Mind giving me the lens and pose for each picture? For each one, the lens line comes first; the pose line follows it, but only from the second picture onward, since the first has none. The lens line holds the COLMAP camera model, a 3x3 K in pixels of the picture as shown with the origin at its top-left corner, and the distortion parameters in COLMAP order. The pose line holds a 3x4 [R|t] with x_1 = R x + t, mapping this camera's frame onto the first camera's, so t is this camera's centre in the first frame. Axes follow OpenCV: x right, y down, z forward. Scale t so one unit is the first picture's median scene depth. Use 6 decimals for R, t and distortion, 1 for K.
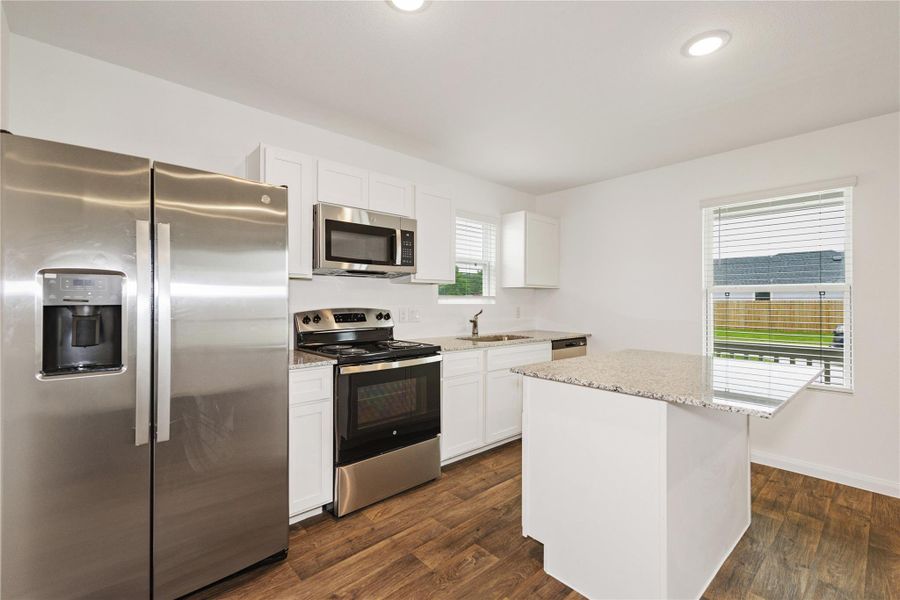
lens RADIAL K [[390.8, 0, 453.5], [0, 390.8, 295.8], [0, 0, 1]] dist [0.010011, -0.001205]
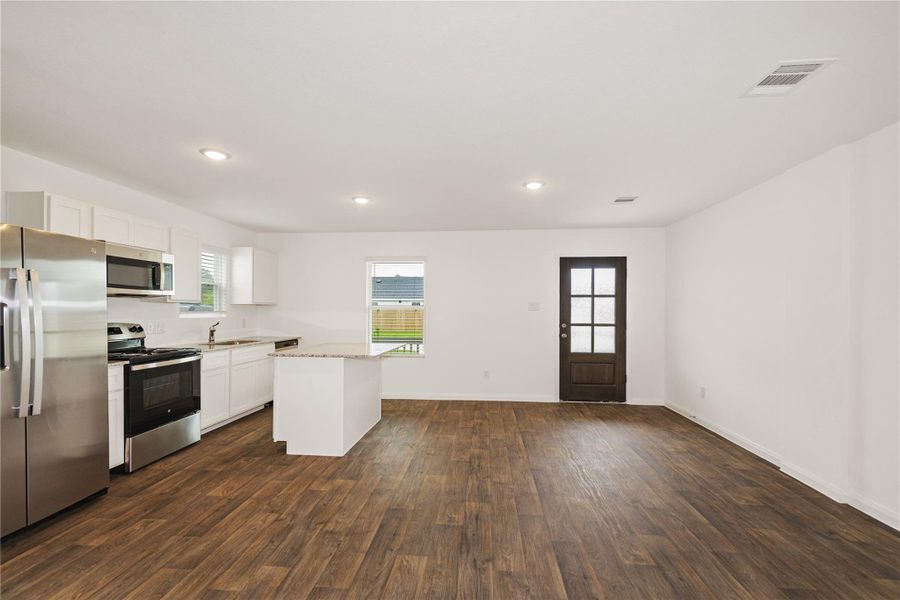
lens RADIAL K [[390.8, 0, 447.7], [0, 390.8, 304.3], [0, 0, 1]] dist [0.010011, -0.001205]
pose [[0.741289, 0.005701, 0.671162, -0.354847], [-0.006546, 0.999978, -0.001264, -0.038586], [-0.671154, -0.003456, 0.741310, -0.714791]]
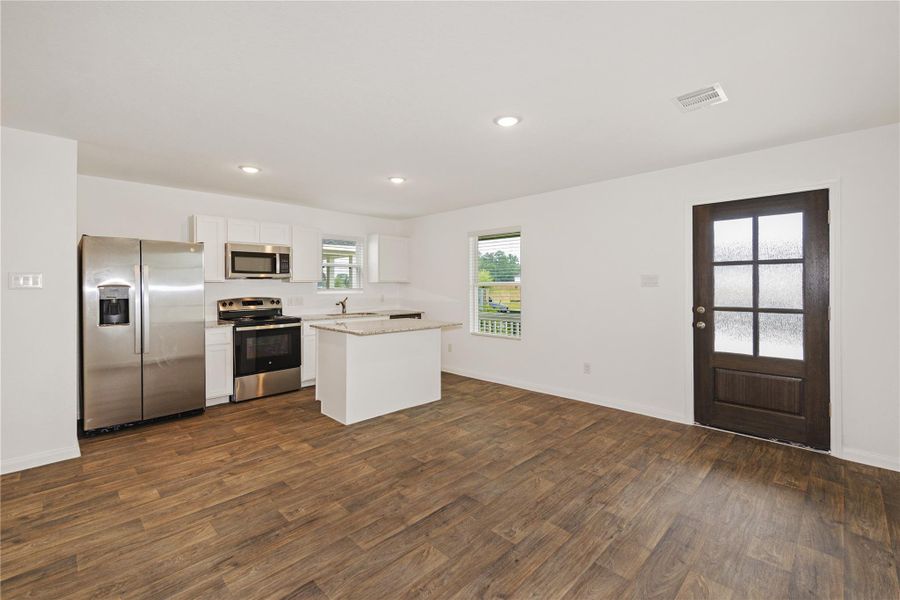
lens RADIAL K [[390.8, 0, 451.5], [0, 390.8, 285.2], [0, 0, 1]] dist [0.010011, -0.001205]
pose [[0.999109, -0.010268, 0.040938, 0.647609], [0.009796, 0.999883, 0.011710, -0.041685], [-0.041053, -0.011299, 0.999093, -0.925667]]
